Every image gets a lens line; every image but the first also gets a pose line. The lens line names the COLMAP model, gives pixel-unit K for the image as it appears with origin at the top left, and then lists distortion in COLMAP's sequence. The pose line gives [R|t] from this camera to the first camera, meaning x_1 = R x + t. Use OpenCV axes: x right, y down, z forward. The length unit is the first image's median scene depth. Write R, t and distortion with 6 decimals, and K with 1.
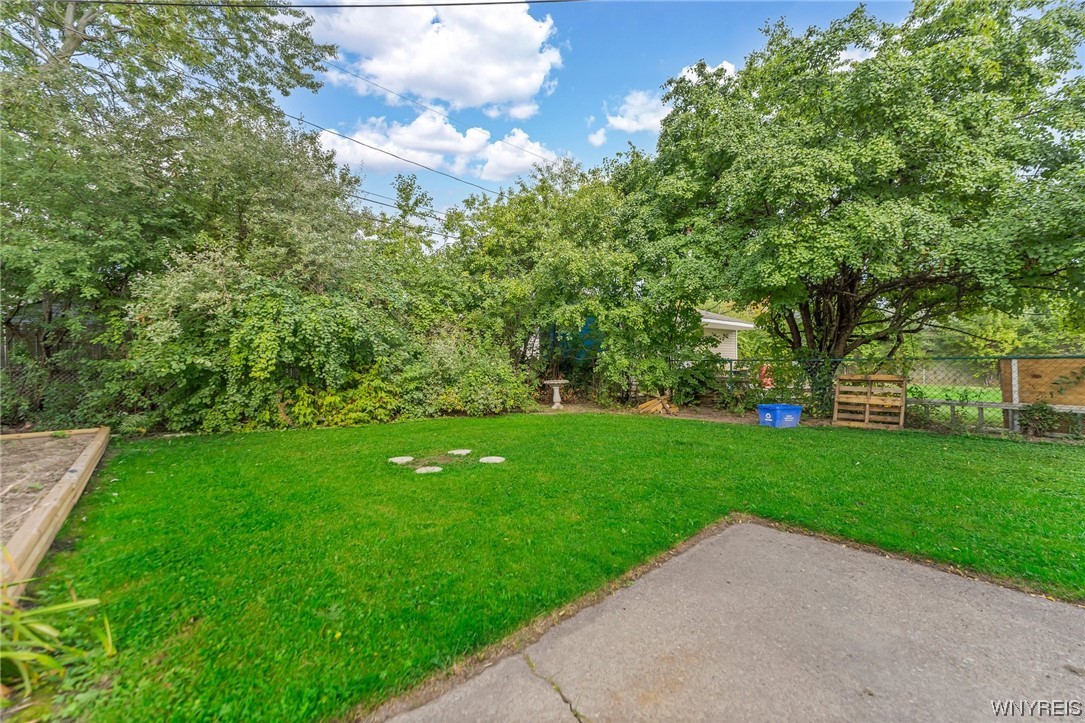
lens RADIAL K [[430.4, 0, 552.8], [0, 430.4, 365.1], [0, 0, 1]] dist [0.001547, 0.000114]
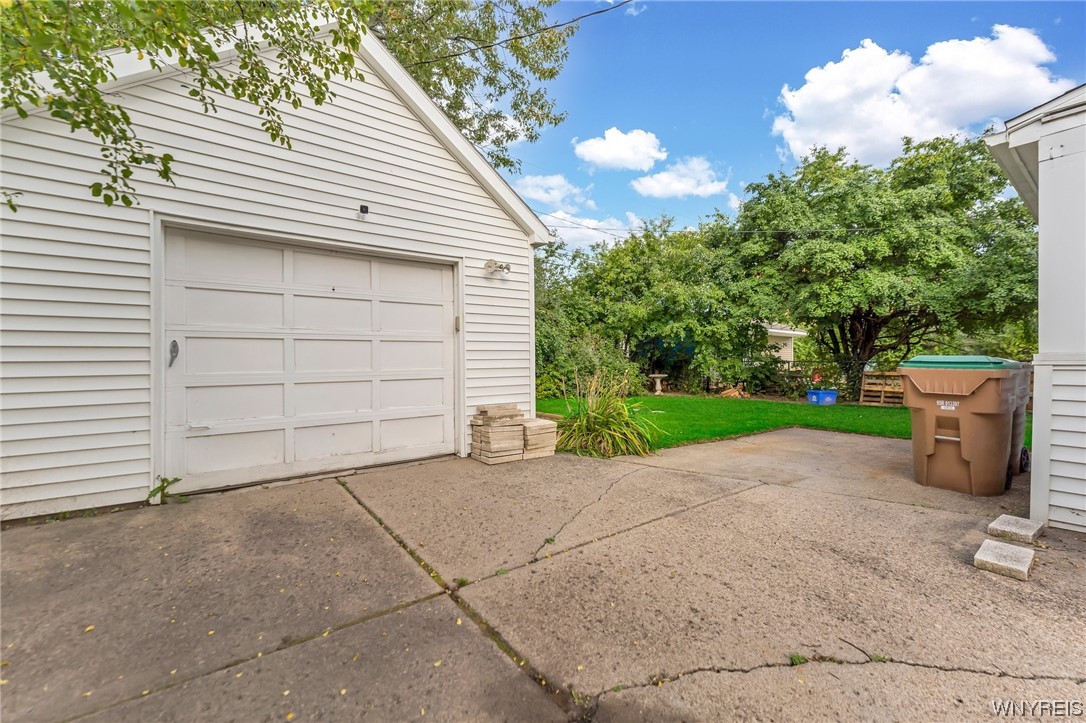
lens RADIAL K [[457.7, 0, 543.0], [0, 457.7, 361.5], [0, 0, 1]] dist [0.000475, -0.000047]
pose [[0.995538, 0.010633, -0.093757, -0.281304], [-0.011549, 0.999891, -0.009234, 0.013560], [0.093649, 0.010276, 0.995552, -0.647171]]
